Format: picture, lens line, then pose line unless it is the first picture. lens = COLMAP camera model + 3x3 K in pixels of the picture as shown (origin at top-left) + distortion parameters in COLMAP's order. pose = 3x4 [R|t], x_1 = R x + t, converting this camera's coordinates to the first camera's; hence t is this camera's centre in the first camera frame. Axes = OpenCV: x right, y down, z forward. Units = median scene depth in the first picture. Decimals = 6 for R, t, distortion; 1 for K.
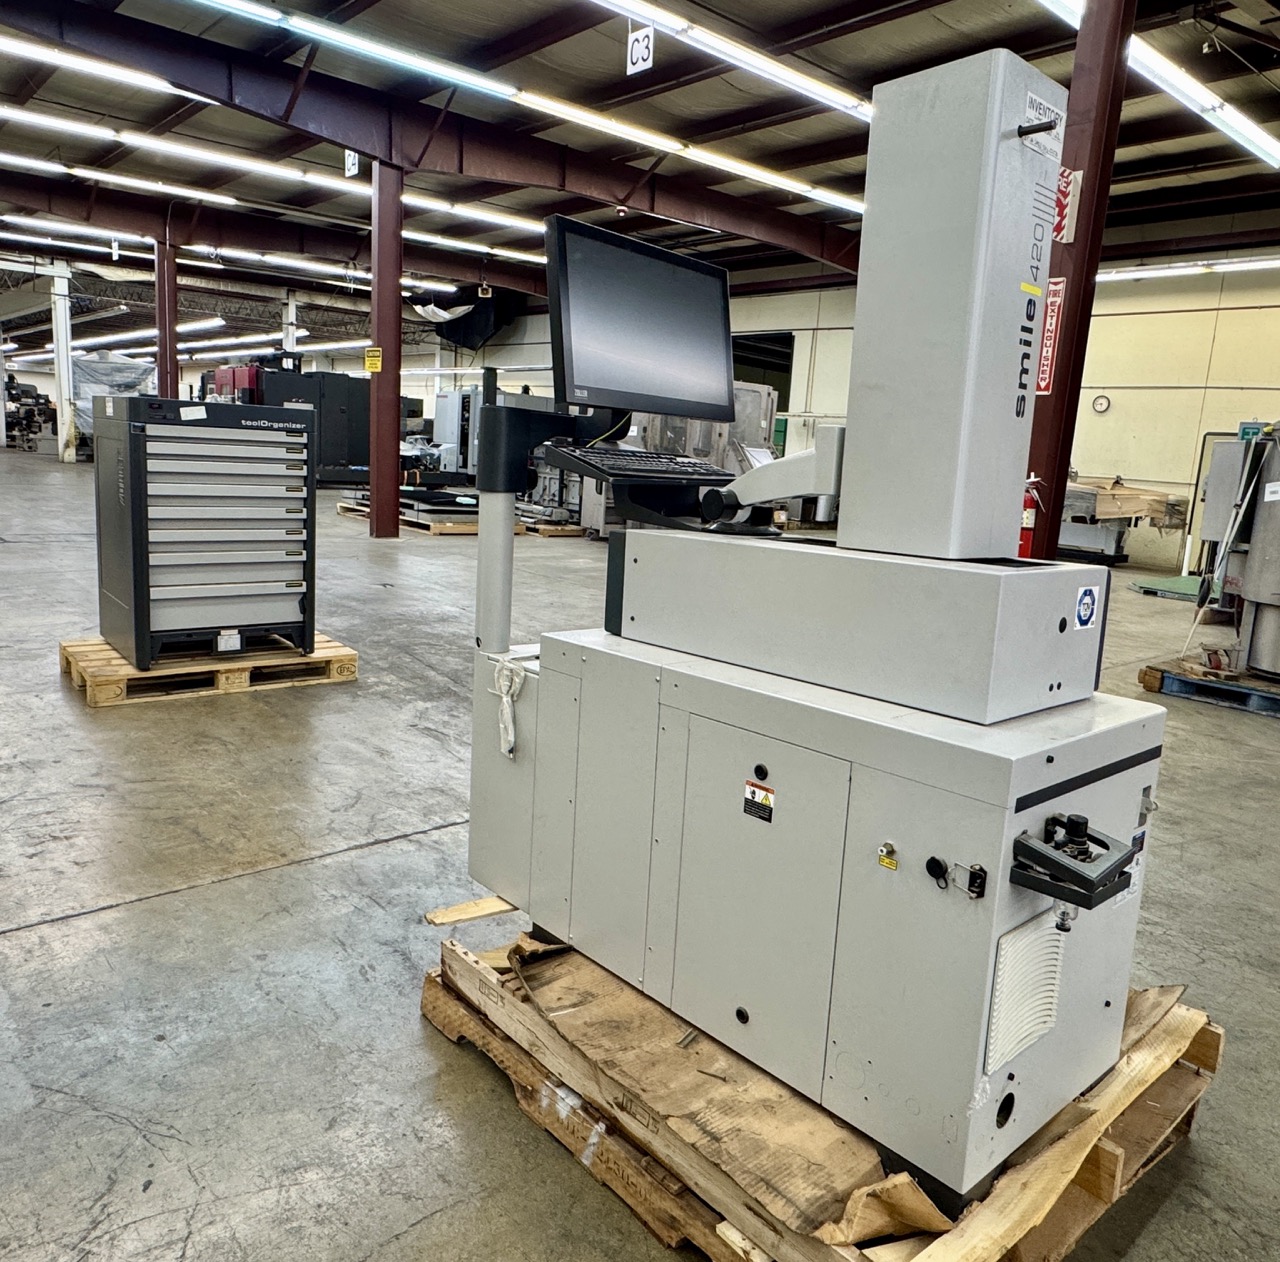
lens RADIAL K [[990.7, 0, 647.4], [0, 990.7, 621.5], [0, 0, 1]] dist [-0.005479, 0.001857]
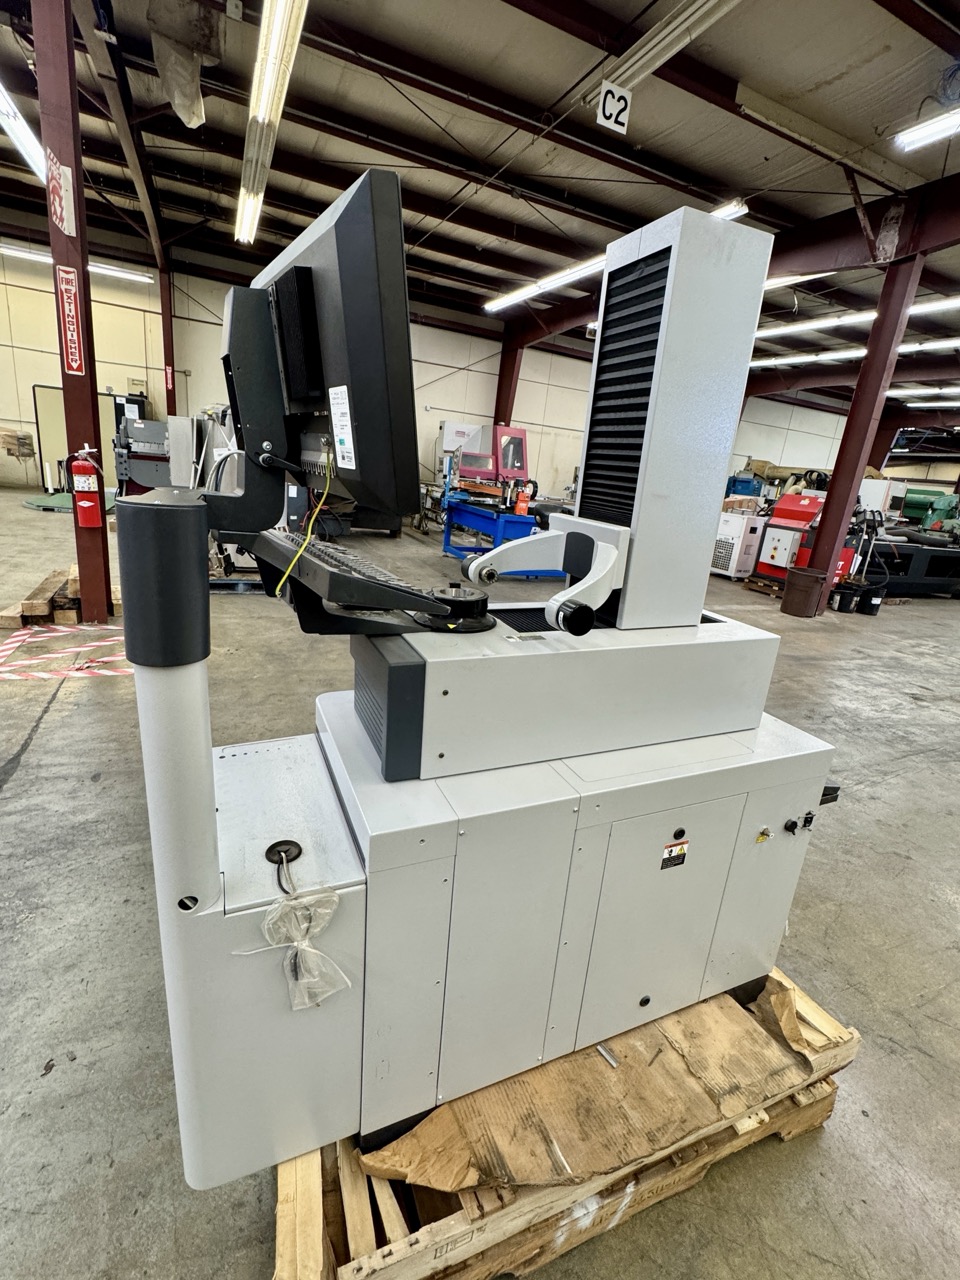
lens RADIAL K [[574.6, 0, 479.8], [0, 574.6, 637.9], [0, 0, 1]] dist [-0.002399, -0.000482]
pose [[0.305075, -0.296823, 0.904890, -0.217310], [0.067323, 0.954531, 0.290409, -0.124554], [-0.949946, -0.027677, 0.311187, 0.417724]]
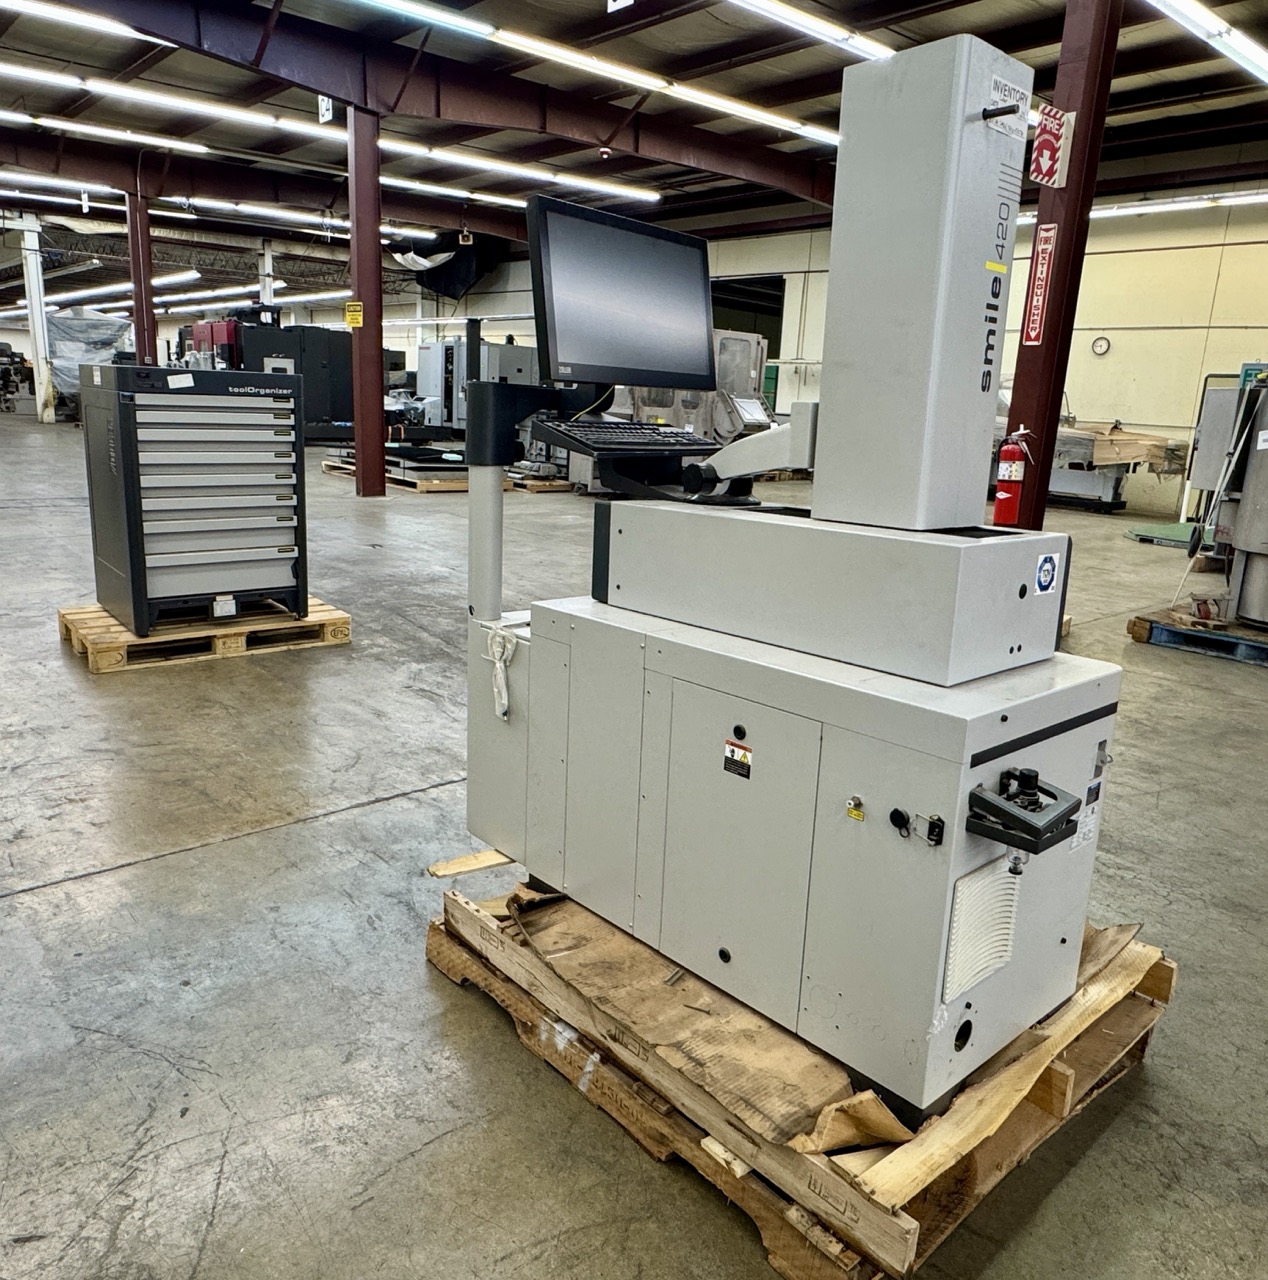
lens RADIAL K [[1023.3, 0, 634.0], [0, 1023.3, 640.0], [0, 0, 1]] dist [-0.007591, 0.003007]
pose [[0.999878, -0.013764, -0.007419, 0.005746], [0.014240, 0.997557, 0.068396, -0.013731], [0.006459, -0.068493, 0.997631, -0.053768]]
